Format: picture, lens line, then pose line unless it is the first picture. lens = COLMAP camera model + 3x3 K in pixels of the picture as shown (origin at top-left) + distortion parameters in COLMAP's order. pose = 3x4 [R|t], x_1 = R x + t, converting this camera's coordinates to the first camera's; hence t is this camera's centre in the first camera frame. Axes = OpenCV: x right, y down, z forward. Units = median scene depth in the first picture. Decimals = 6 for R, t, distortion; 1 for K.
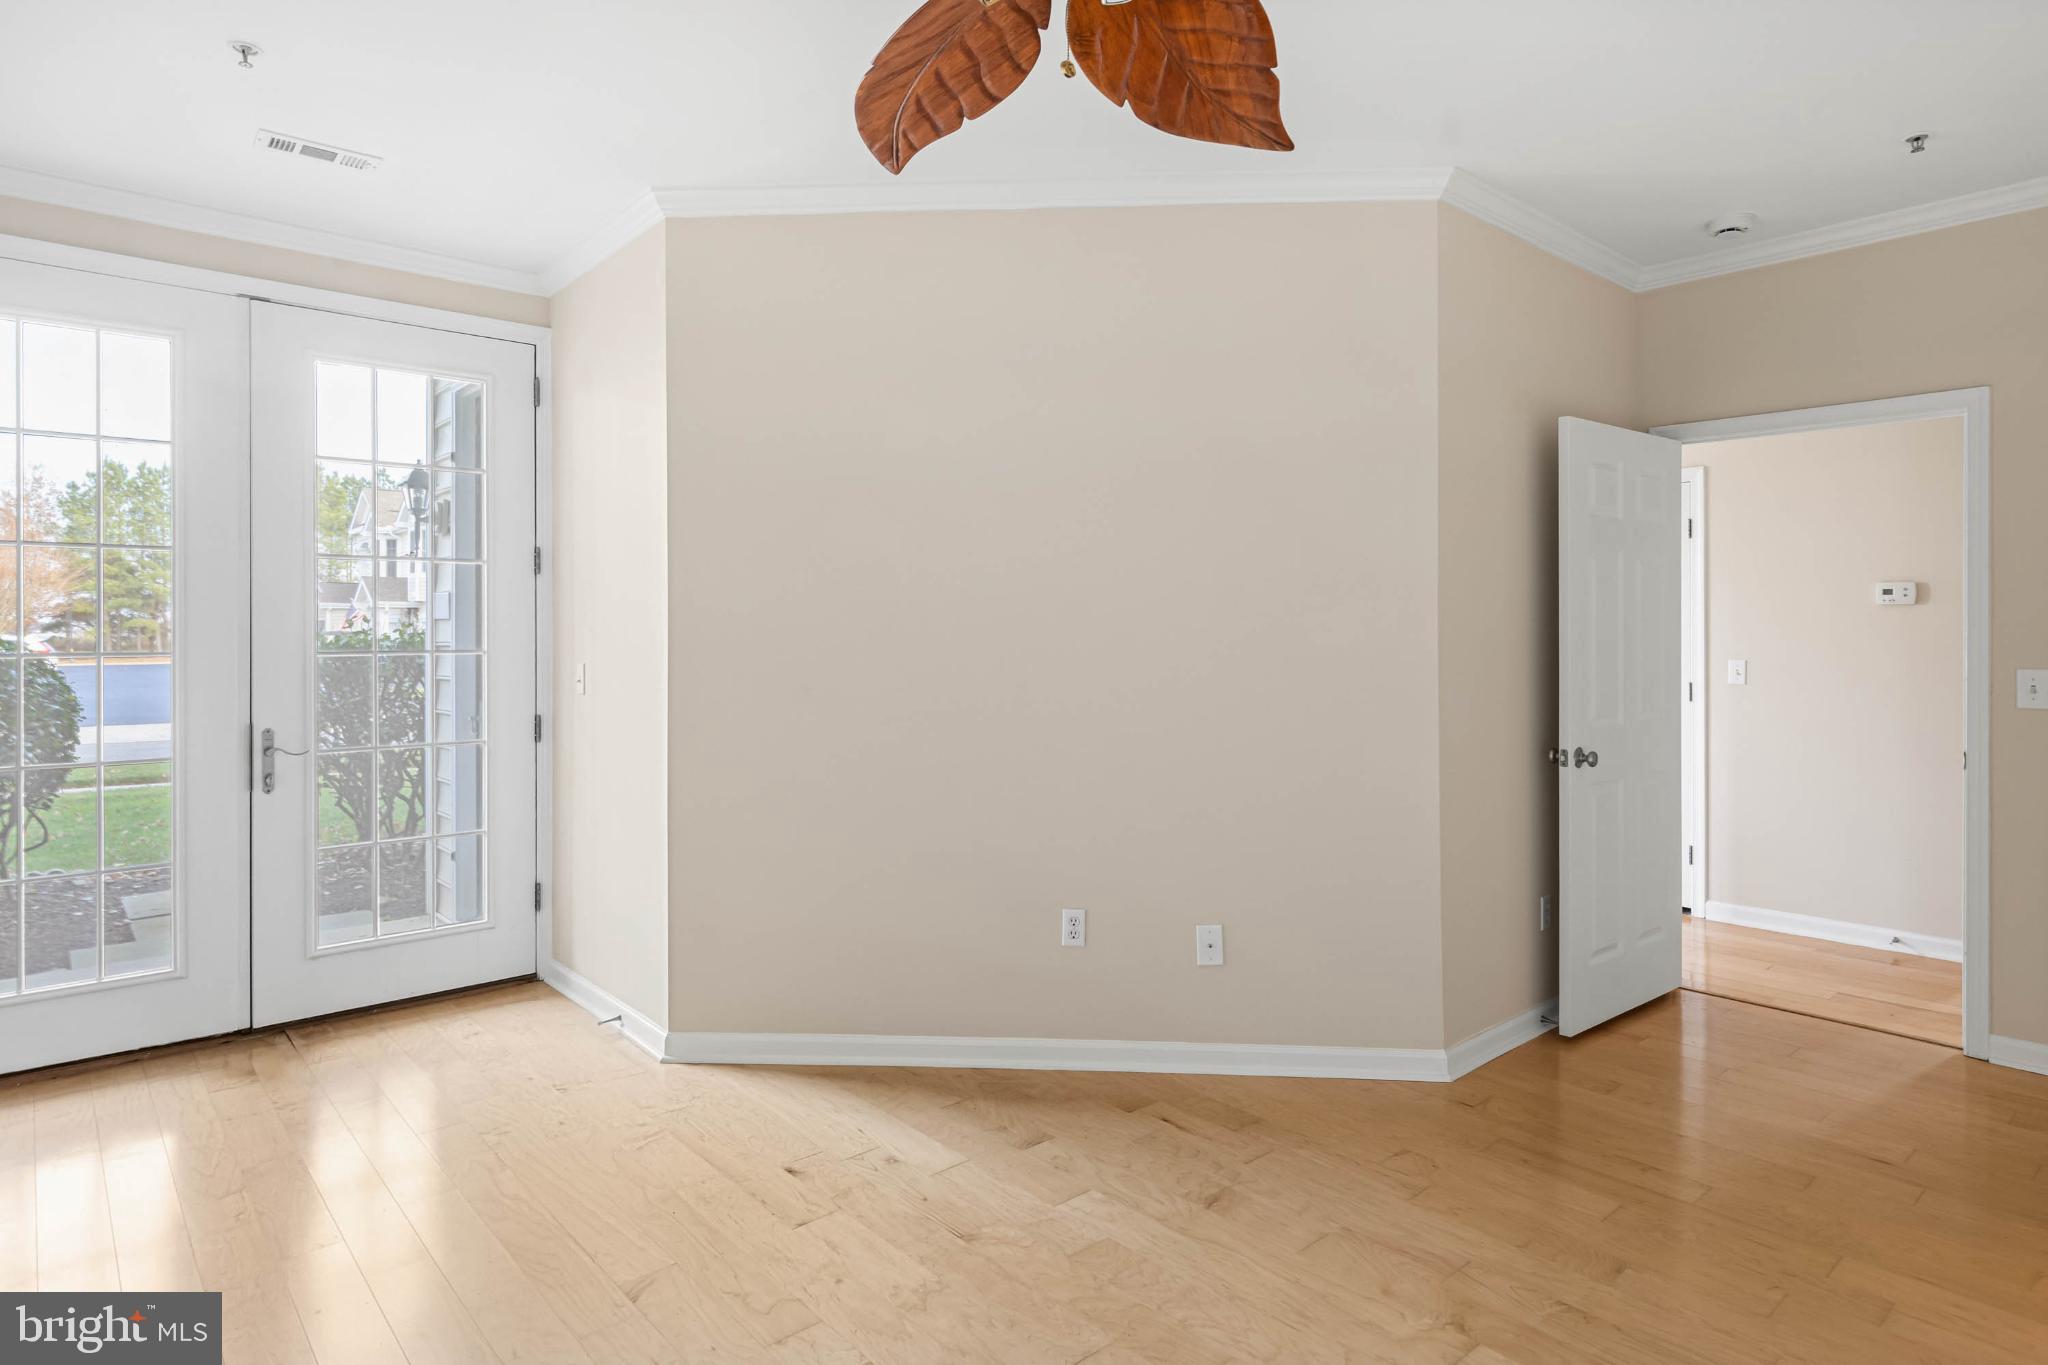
lens RADIAL K [[1123.2, 0, 1027.4], [0, 1123.2, 651.5], [0, 0, 1]] dist [-0.000111, -0.000073]
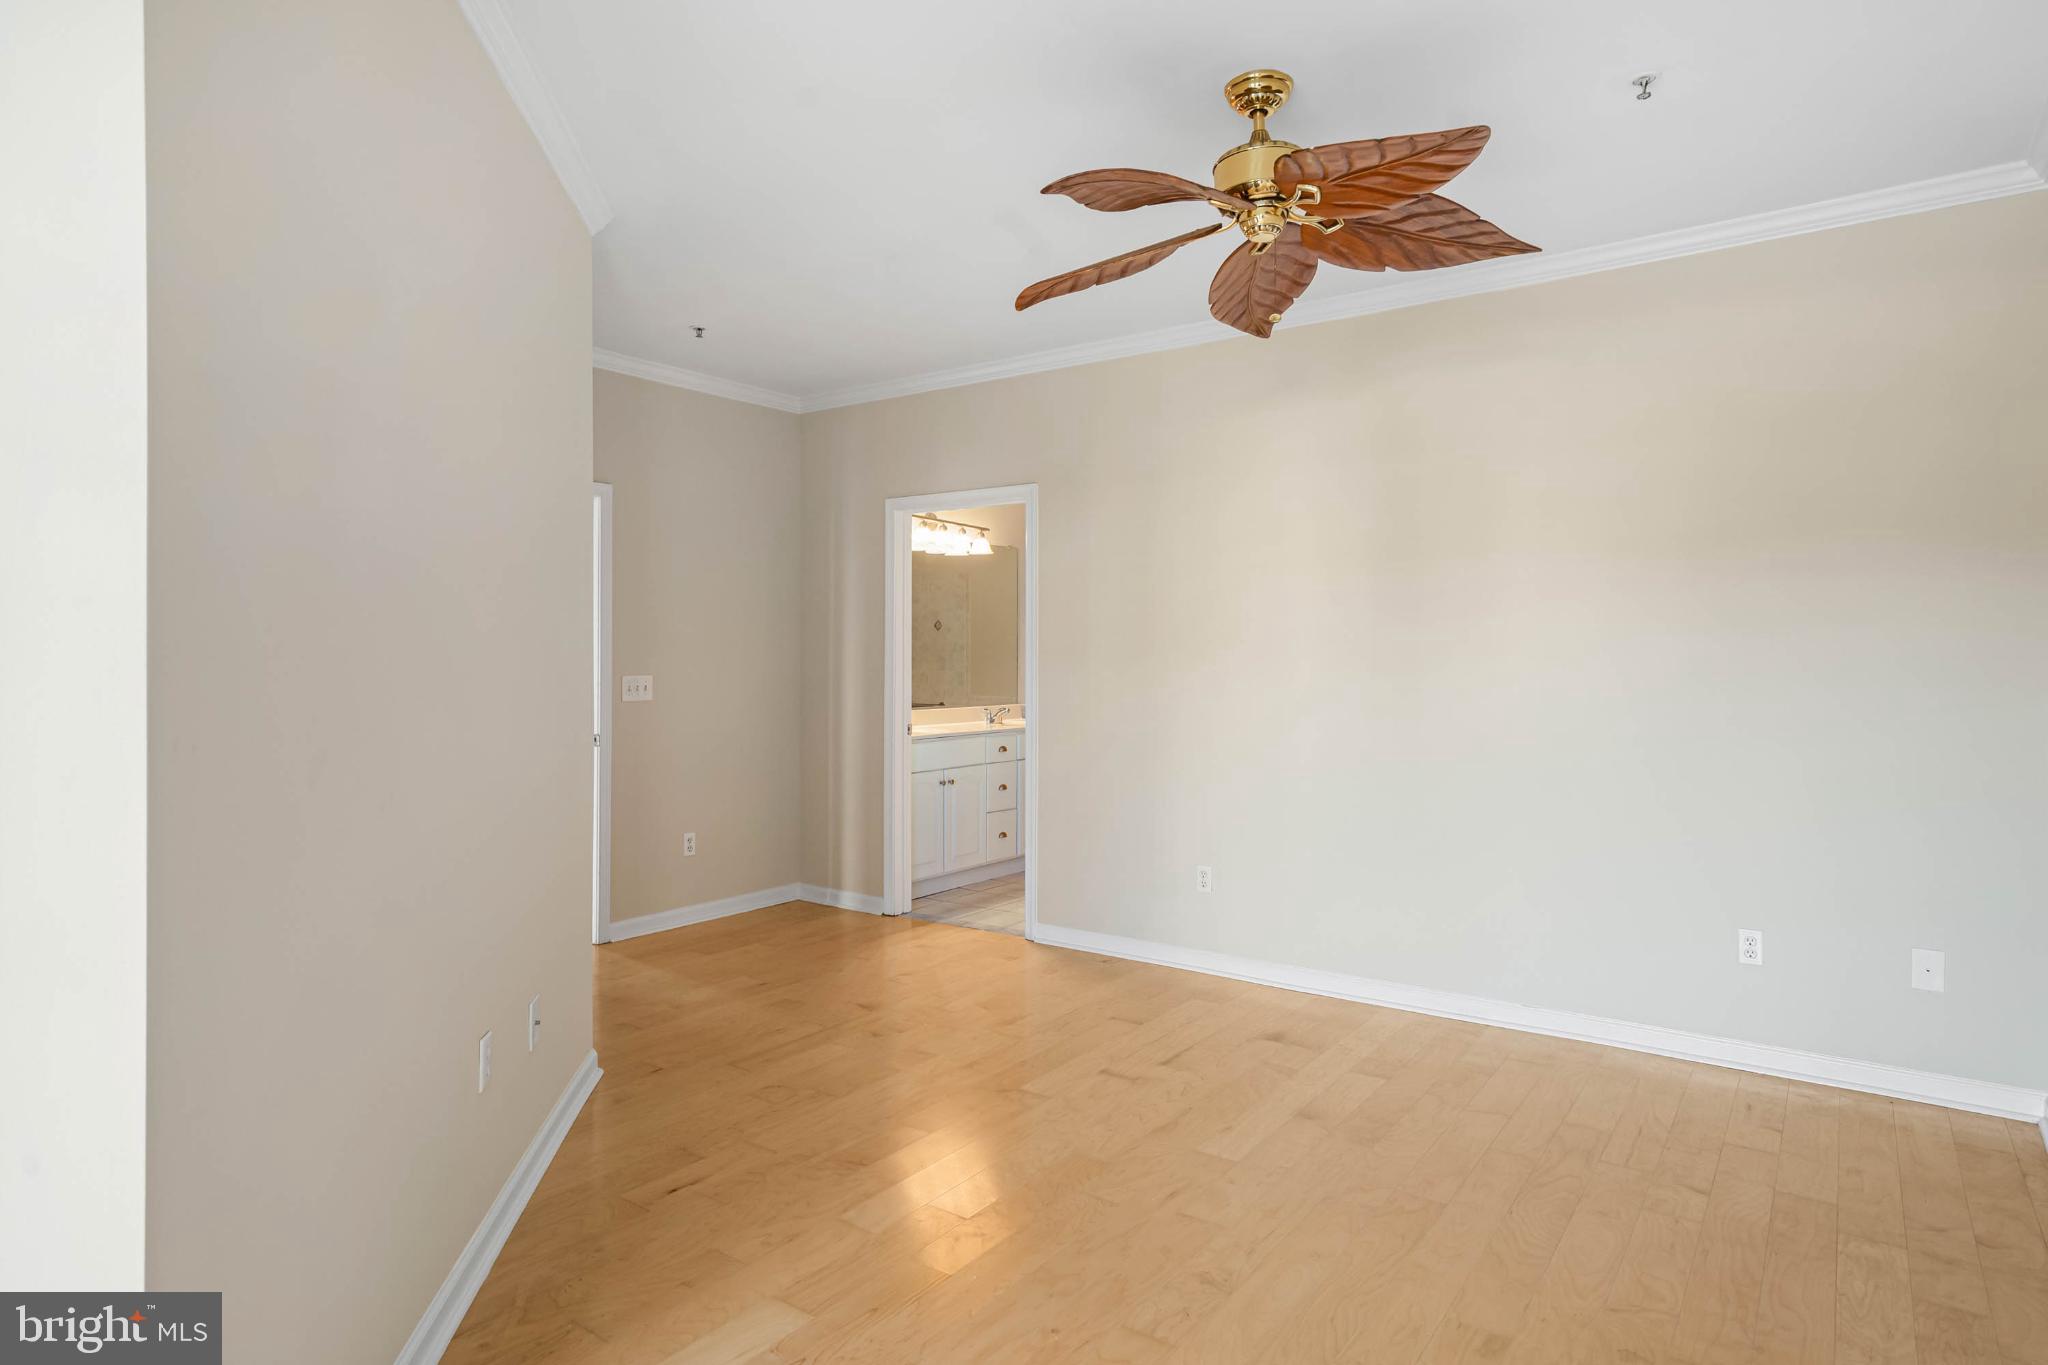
lens RADIAL K [[1123.2, 0, 1027.4], [0, 1123.2, 651.5], [0, 0, 1]] dist [-0.000111, -0.000073]
pose [[-0.222076, 0.006718, 0.975006, -0.818661], [0.008798, 0.999949, -0.004886, -0.005610], [-0.974990, 0.007493, -0.222124, 0.923926]]
